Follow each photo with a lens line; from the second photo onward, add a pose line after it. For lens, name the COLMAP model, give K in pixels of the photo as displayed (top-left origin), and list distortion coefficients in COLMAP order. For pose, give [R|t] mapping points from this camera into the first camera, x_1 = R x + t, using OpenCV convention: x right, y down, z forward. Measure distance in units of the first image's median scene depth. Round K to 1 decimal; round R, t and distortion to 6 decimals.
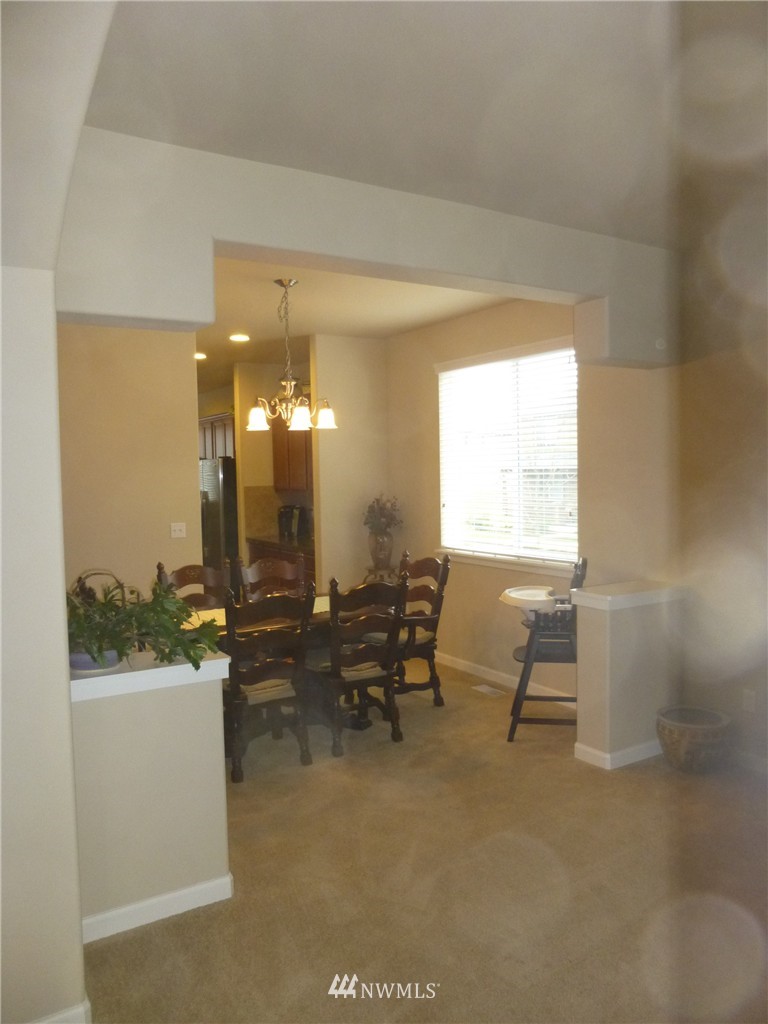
lens RADIAL K [[764.9, 0, 385.3], [0, 764.9, 508.0], [0, 0, 1]] dist [-0.043402, 0.028967]
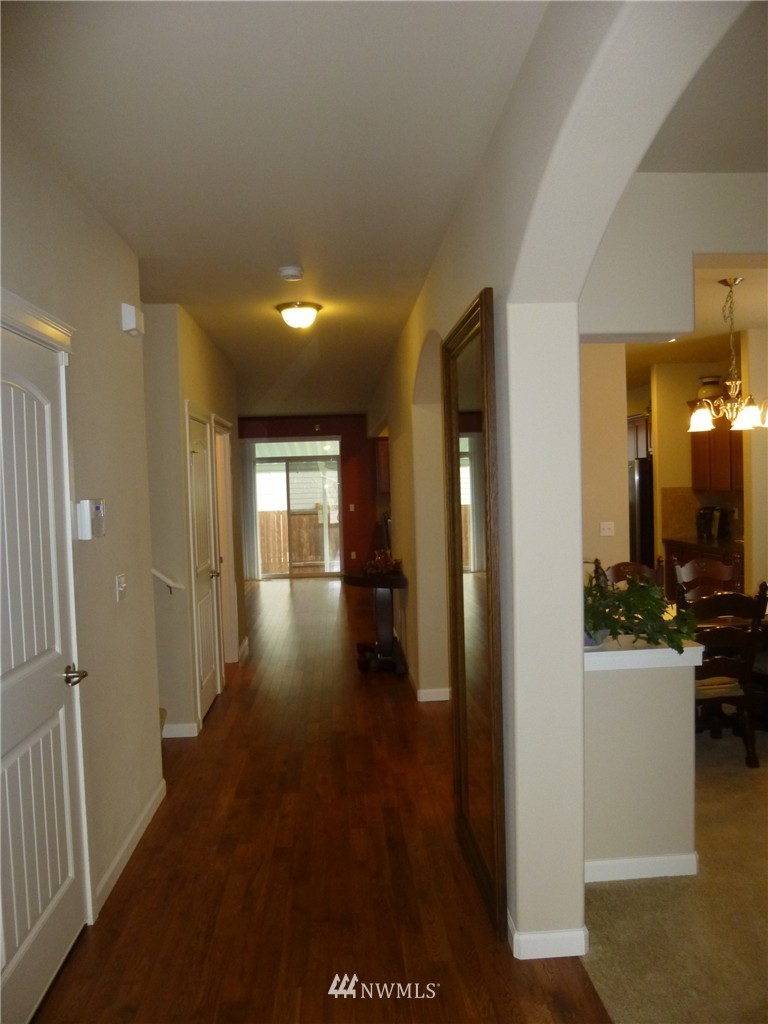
lens RADIAL K [[764.9, 0, 379.4], [0, 764.9, 513.0], [0, 0, 1]] dist [-0.043402, 0.028967]
pose [[0.882974, 0.011121, -0.469290, -0.068715], [-0.009802, 0.999938, 0.005254, 0.005706], [0.469320, -0.000040, 0.883028, -0.089289]]
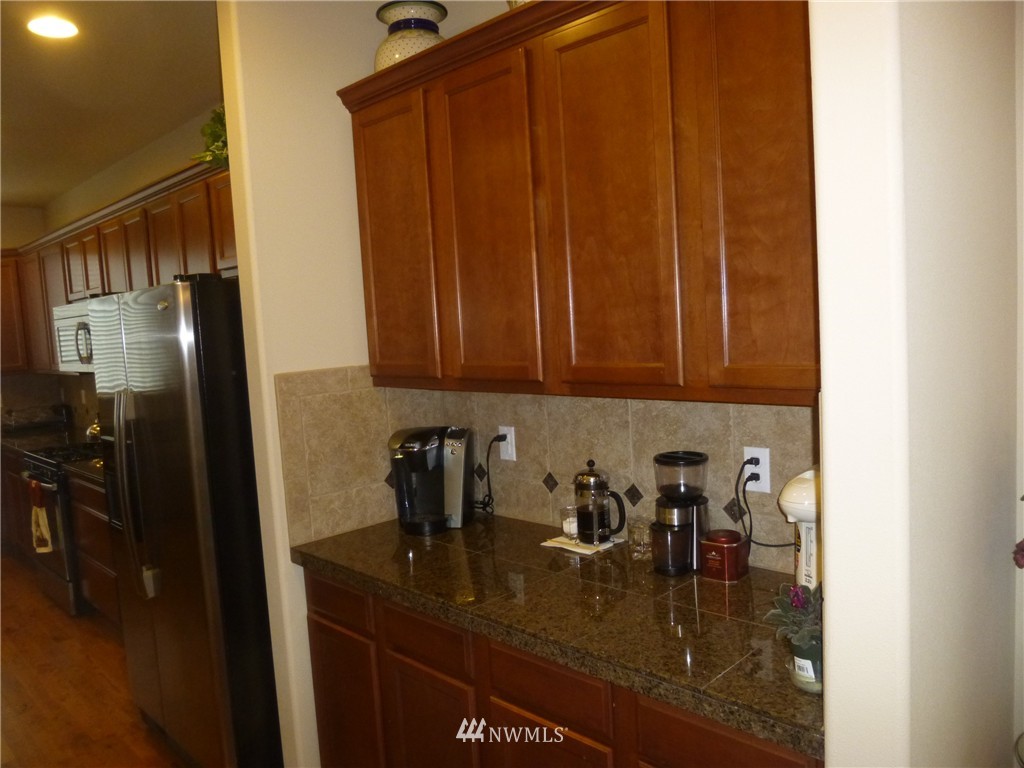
lens RADIAL K [[764.9, 0, 509.3], [0, 764.9, 389.3], [0, 0, 1]] dist [-0.043402, 0.028967]
pose [[0.972651, -0.043083, 0.228242, -0.268997], [0.040891, 0.999061, 0.014325, -0.036184], [-0.228644, -0.004601, 0.973499, 1.148970]]
